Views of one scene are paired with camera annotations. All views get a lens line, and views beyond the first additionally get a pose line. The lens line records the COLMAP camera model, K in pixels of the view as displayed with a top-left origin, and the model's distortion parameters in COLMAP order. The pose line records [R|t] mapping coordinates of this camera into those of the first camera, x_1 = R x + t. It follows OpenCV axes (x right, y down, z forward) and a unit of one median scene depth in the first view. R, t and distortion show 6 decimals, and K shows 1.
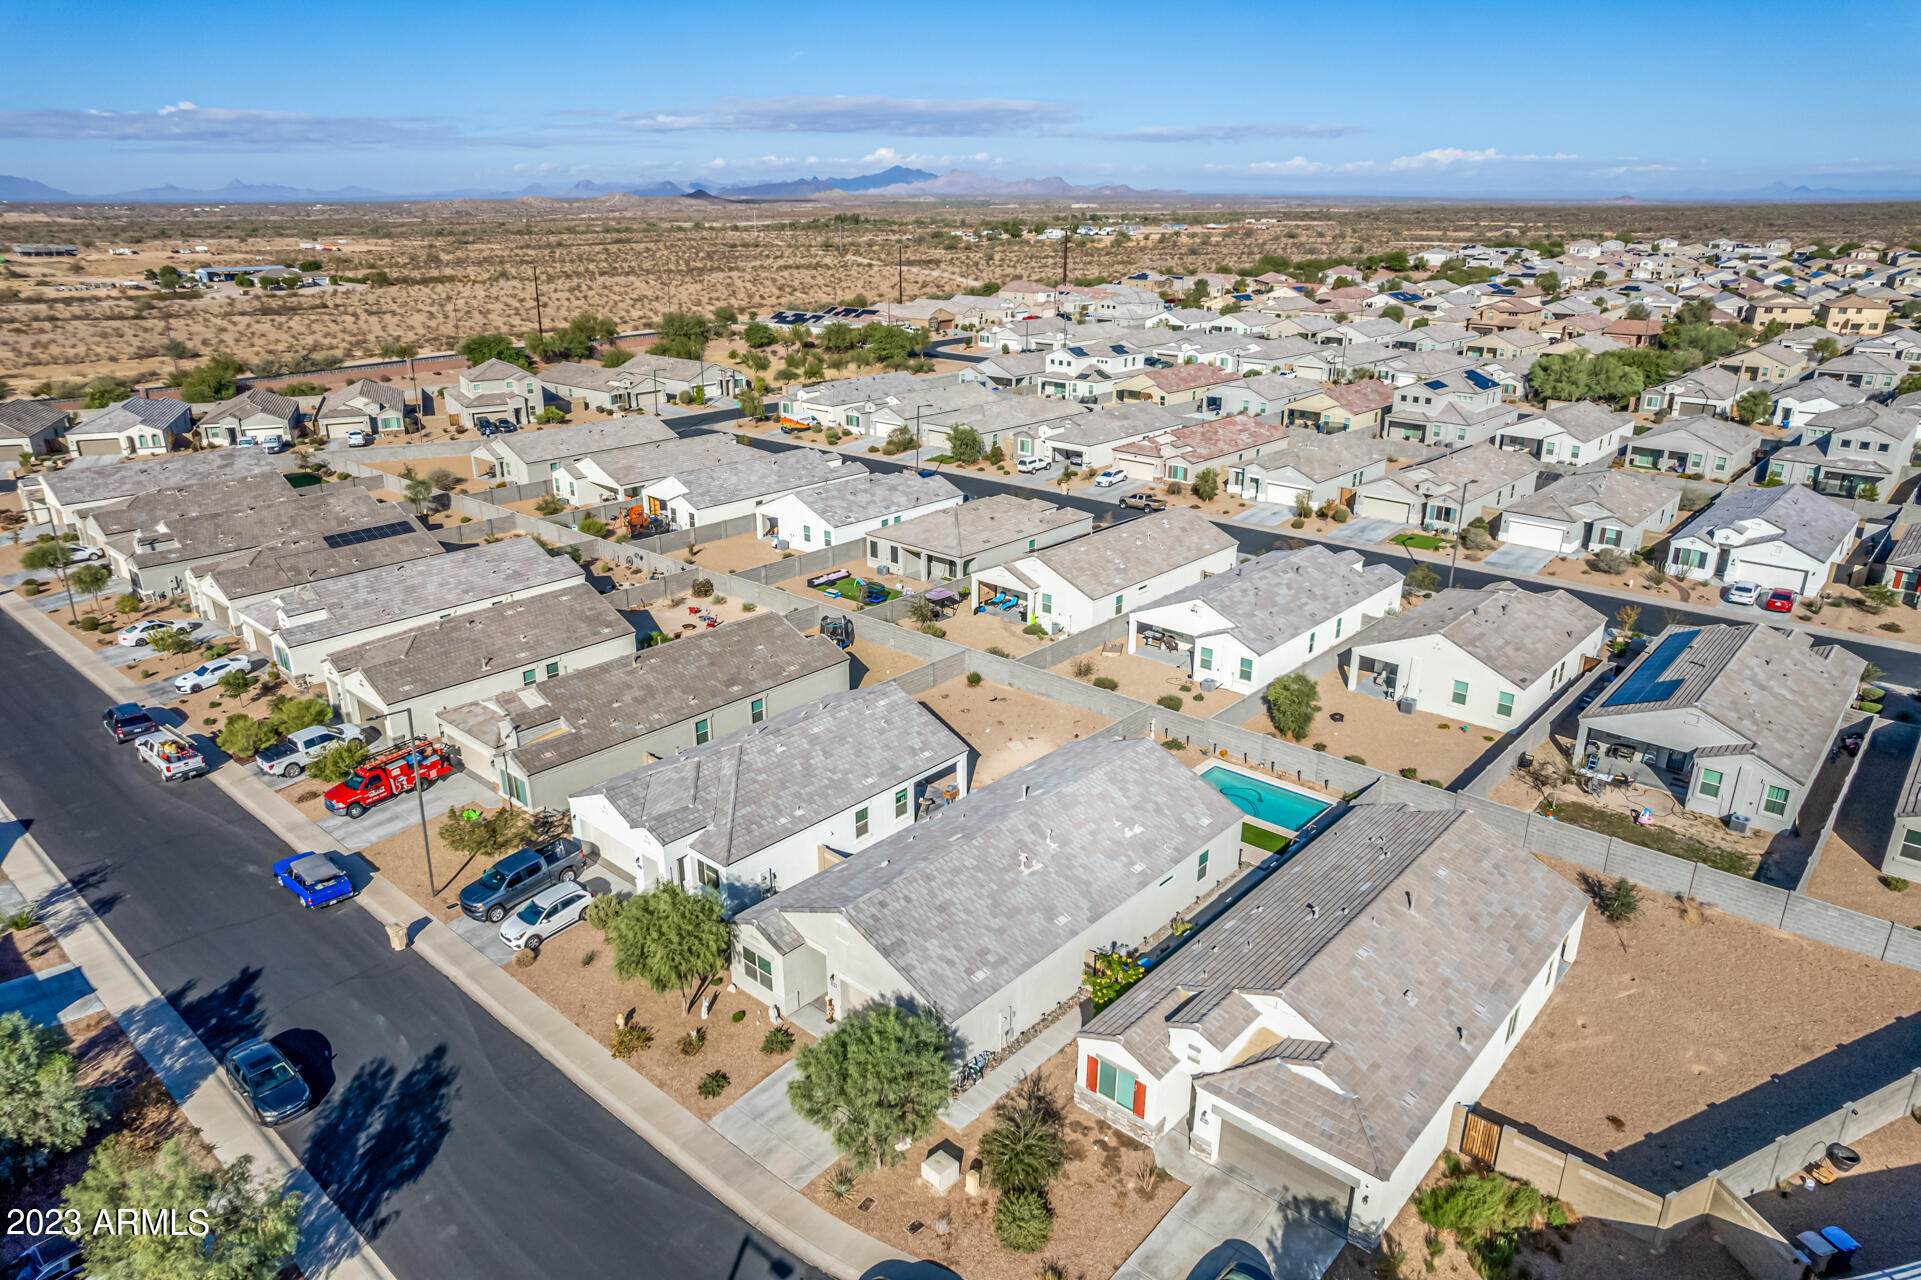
lens RADIAL K [[1232.8, 0, 963.1], [0, 1232.8, 639.5], [0, 0, 1]] dist [-0.070296, 0.062654]
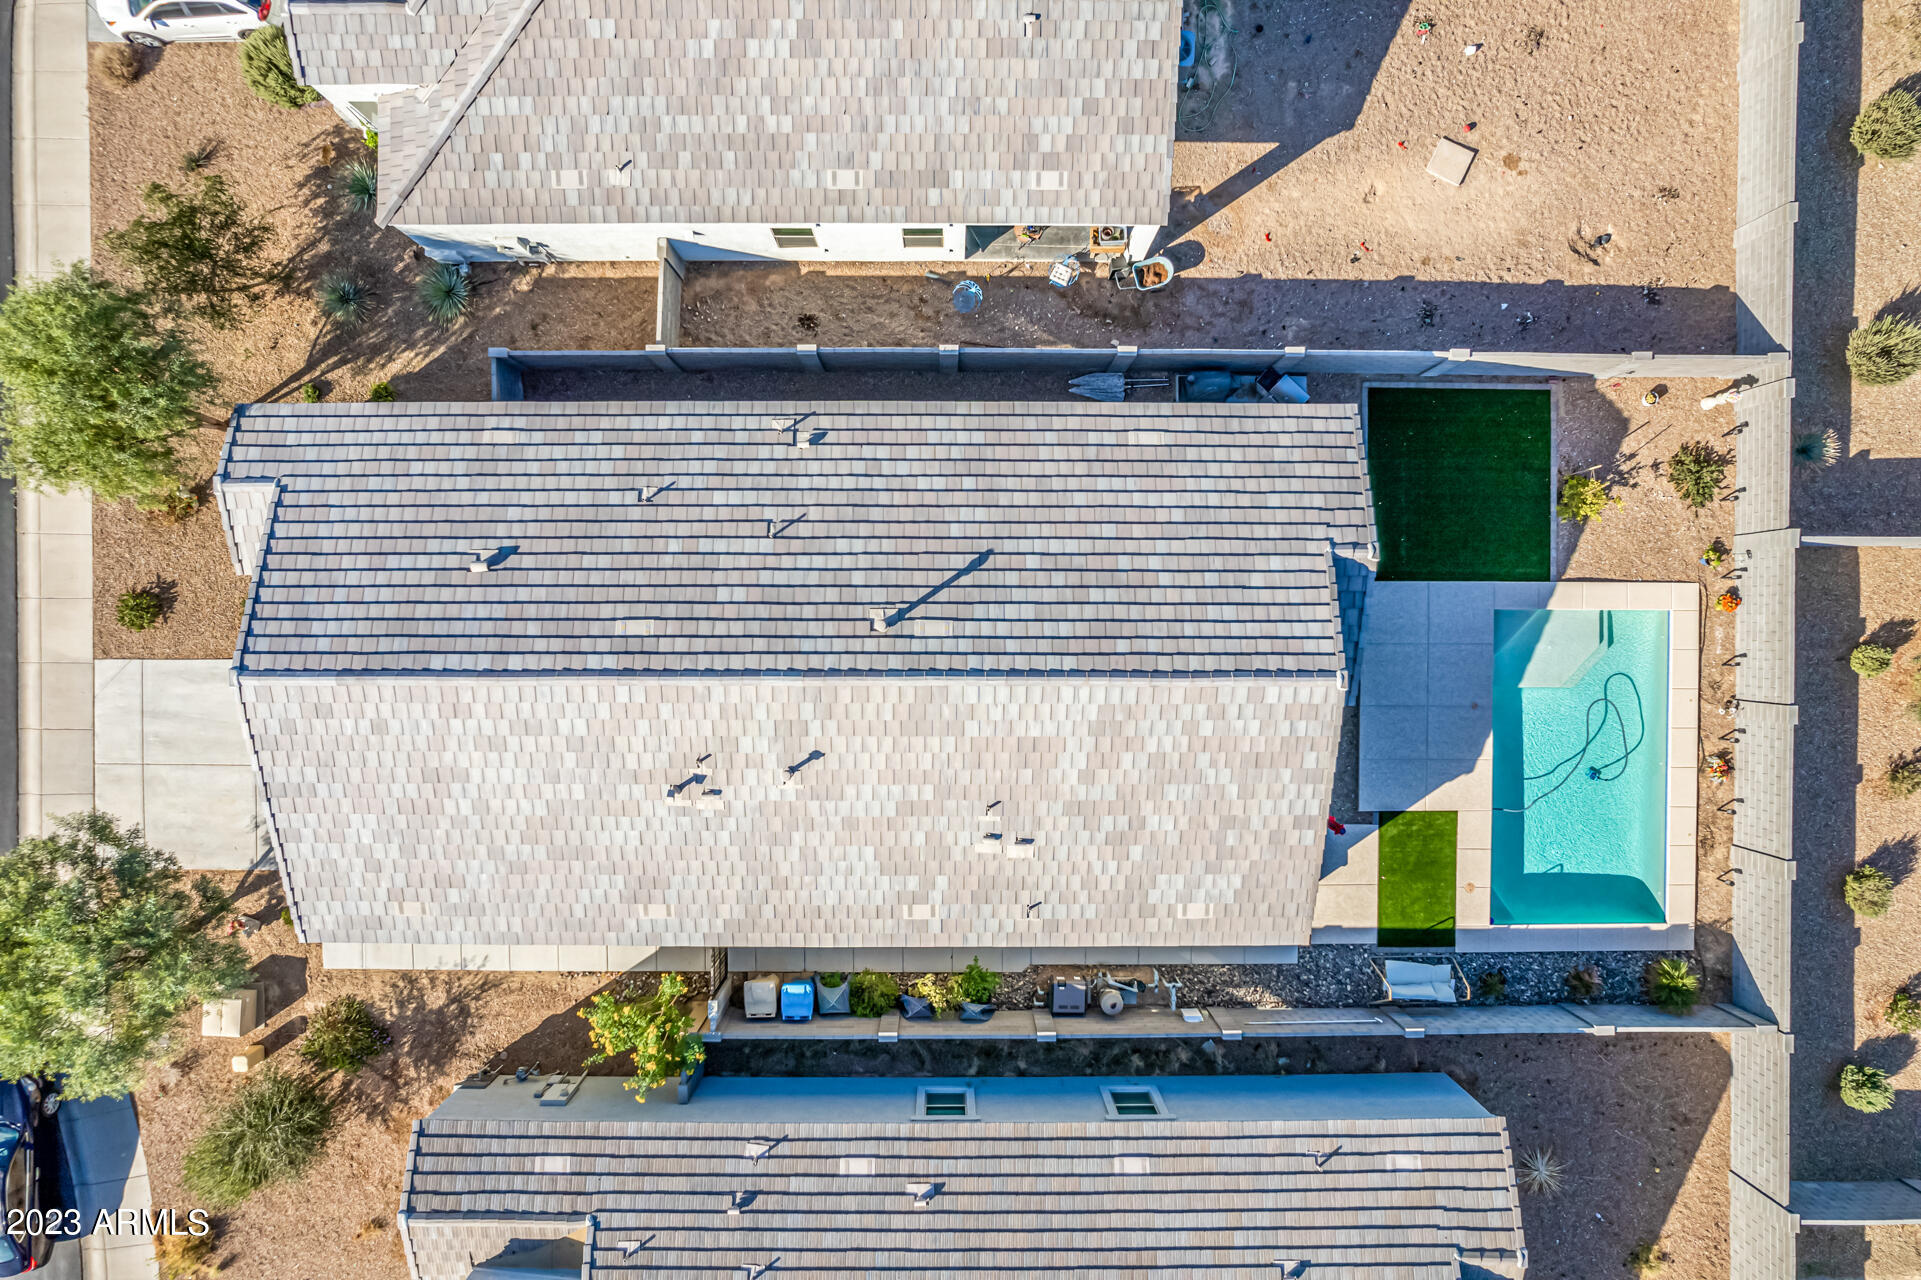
lens RADIAL K [[1232.8, 0, 963.1], [0, 1232.8, 639.5], [0, 0, 1]] dist [-0.070296, 0.062654]
pose [[0.660862, 0.750442, 0.009953, 0.045923], [-0.257076, 0.213889, 0.942424, -0.184210], [0.705105, -0.625371, 0.334271, 0.597695]]
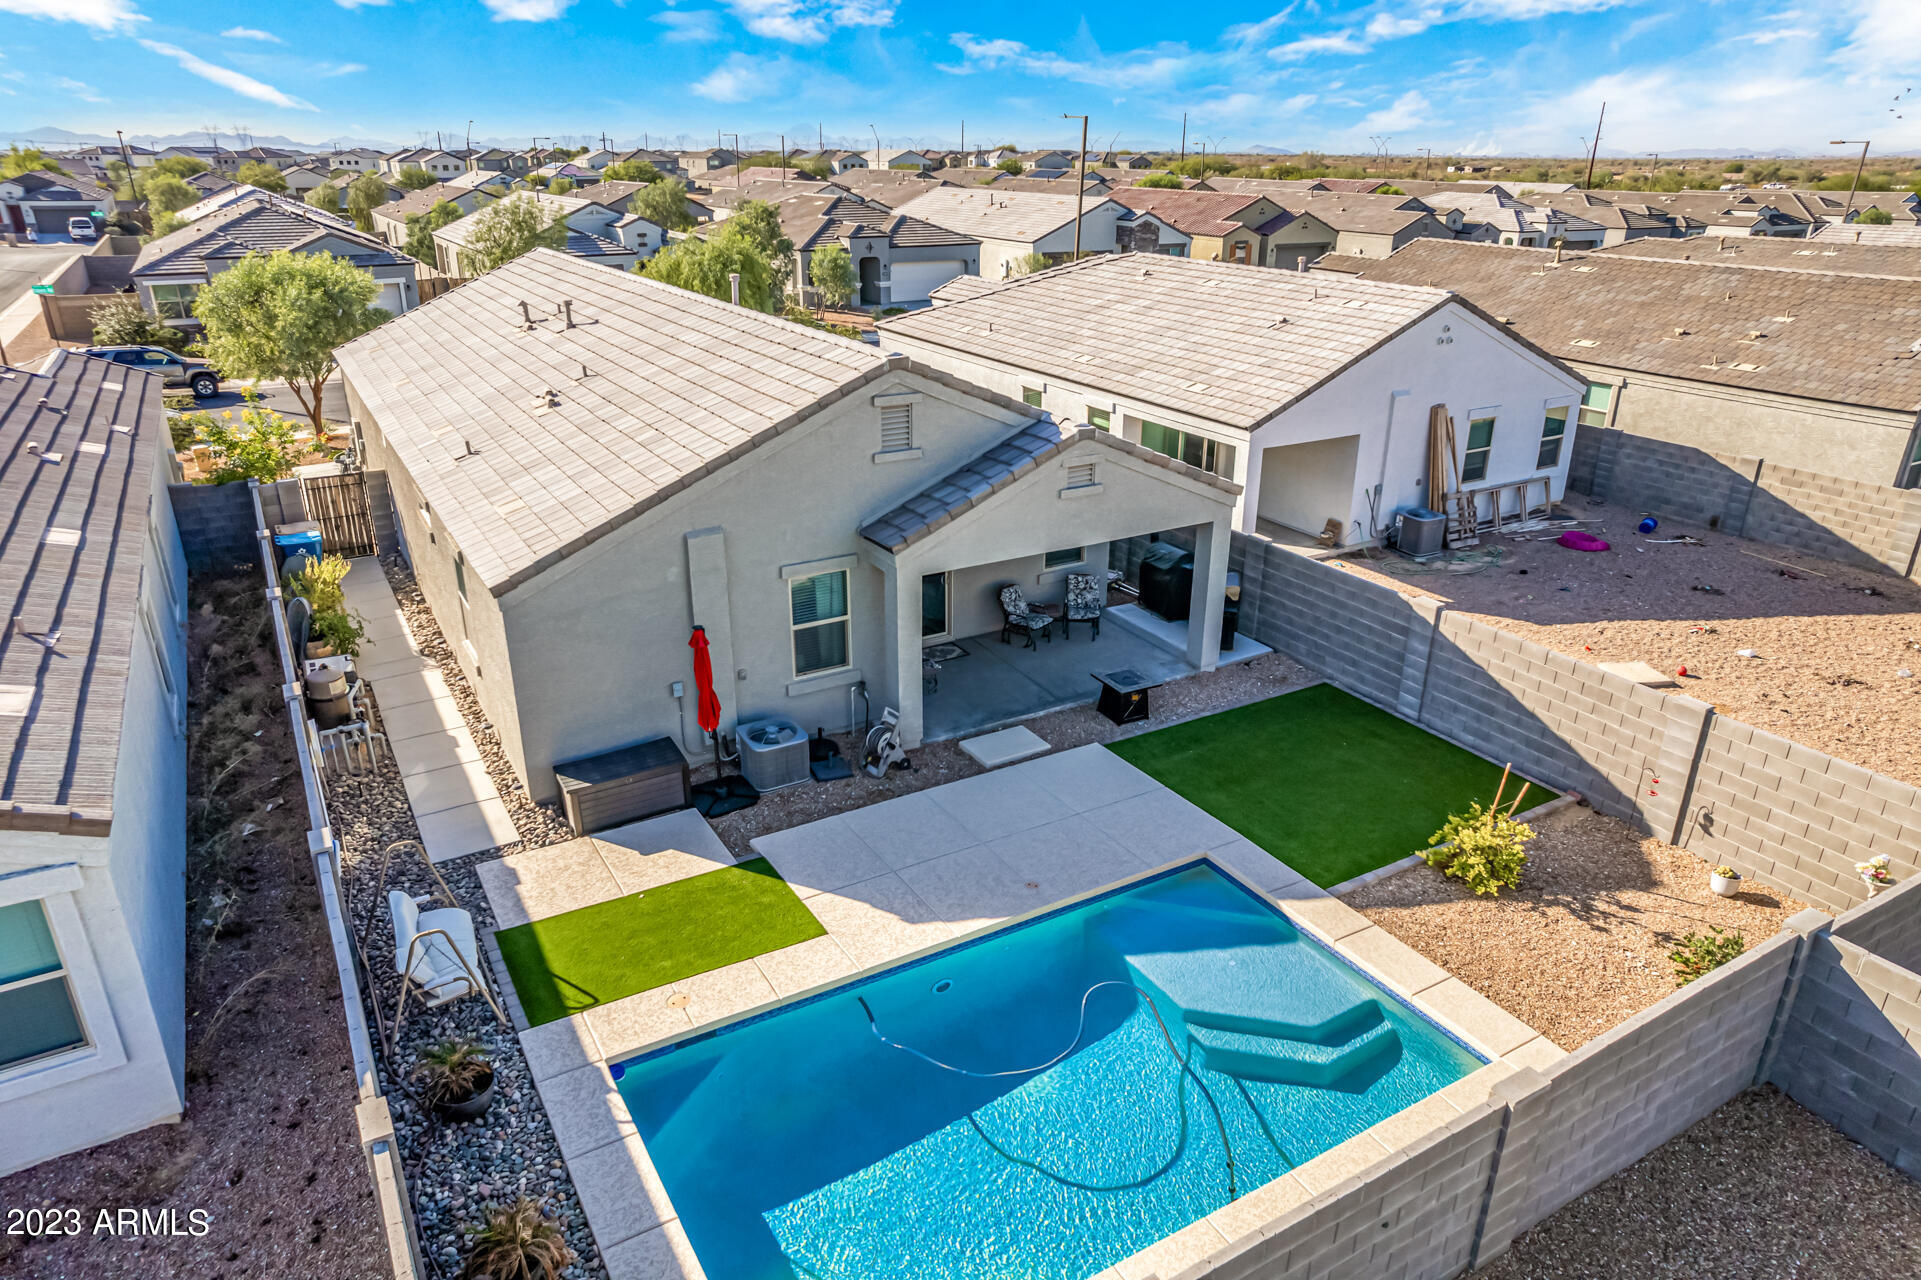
lens RADIAL K [[1232.8, 0, 963.1], [0, 1232.8, 639.5], [0, 0, 1]] dist [-0.070296, 0.062654]
pose [[-0.308214, 0.351640, -0.883942, 0.304965], [-0.329050, 0.832418, 0.445877, 0.005998], [0.892597, 0.428286, -0.140856, 0.805803]]
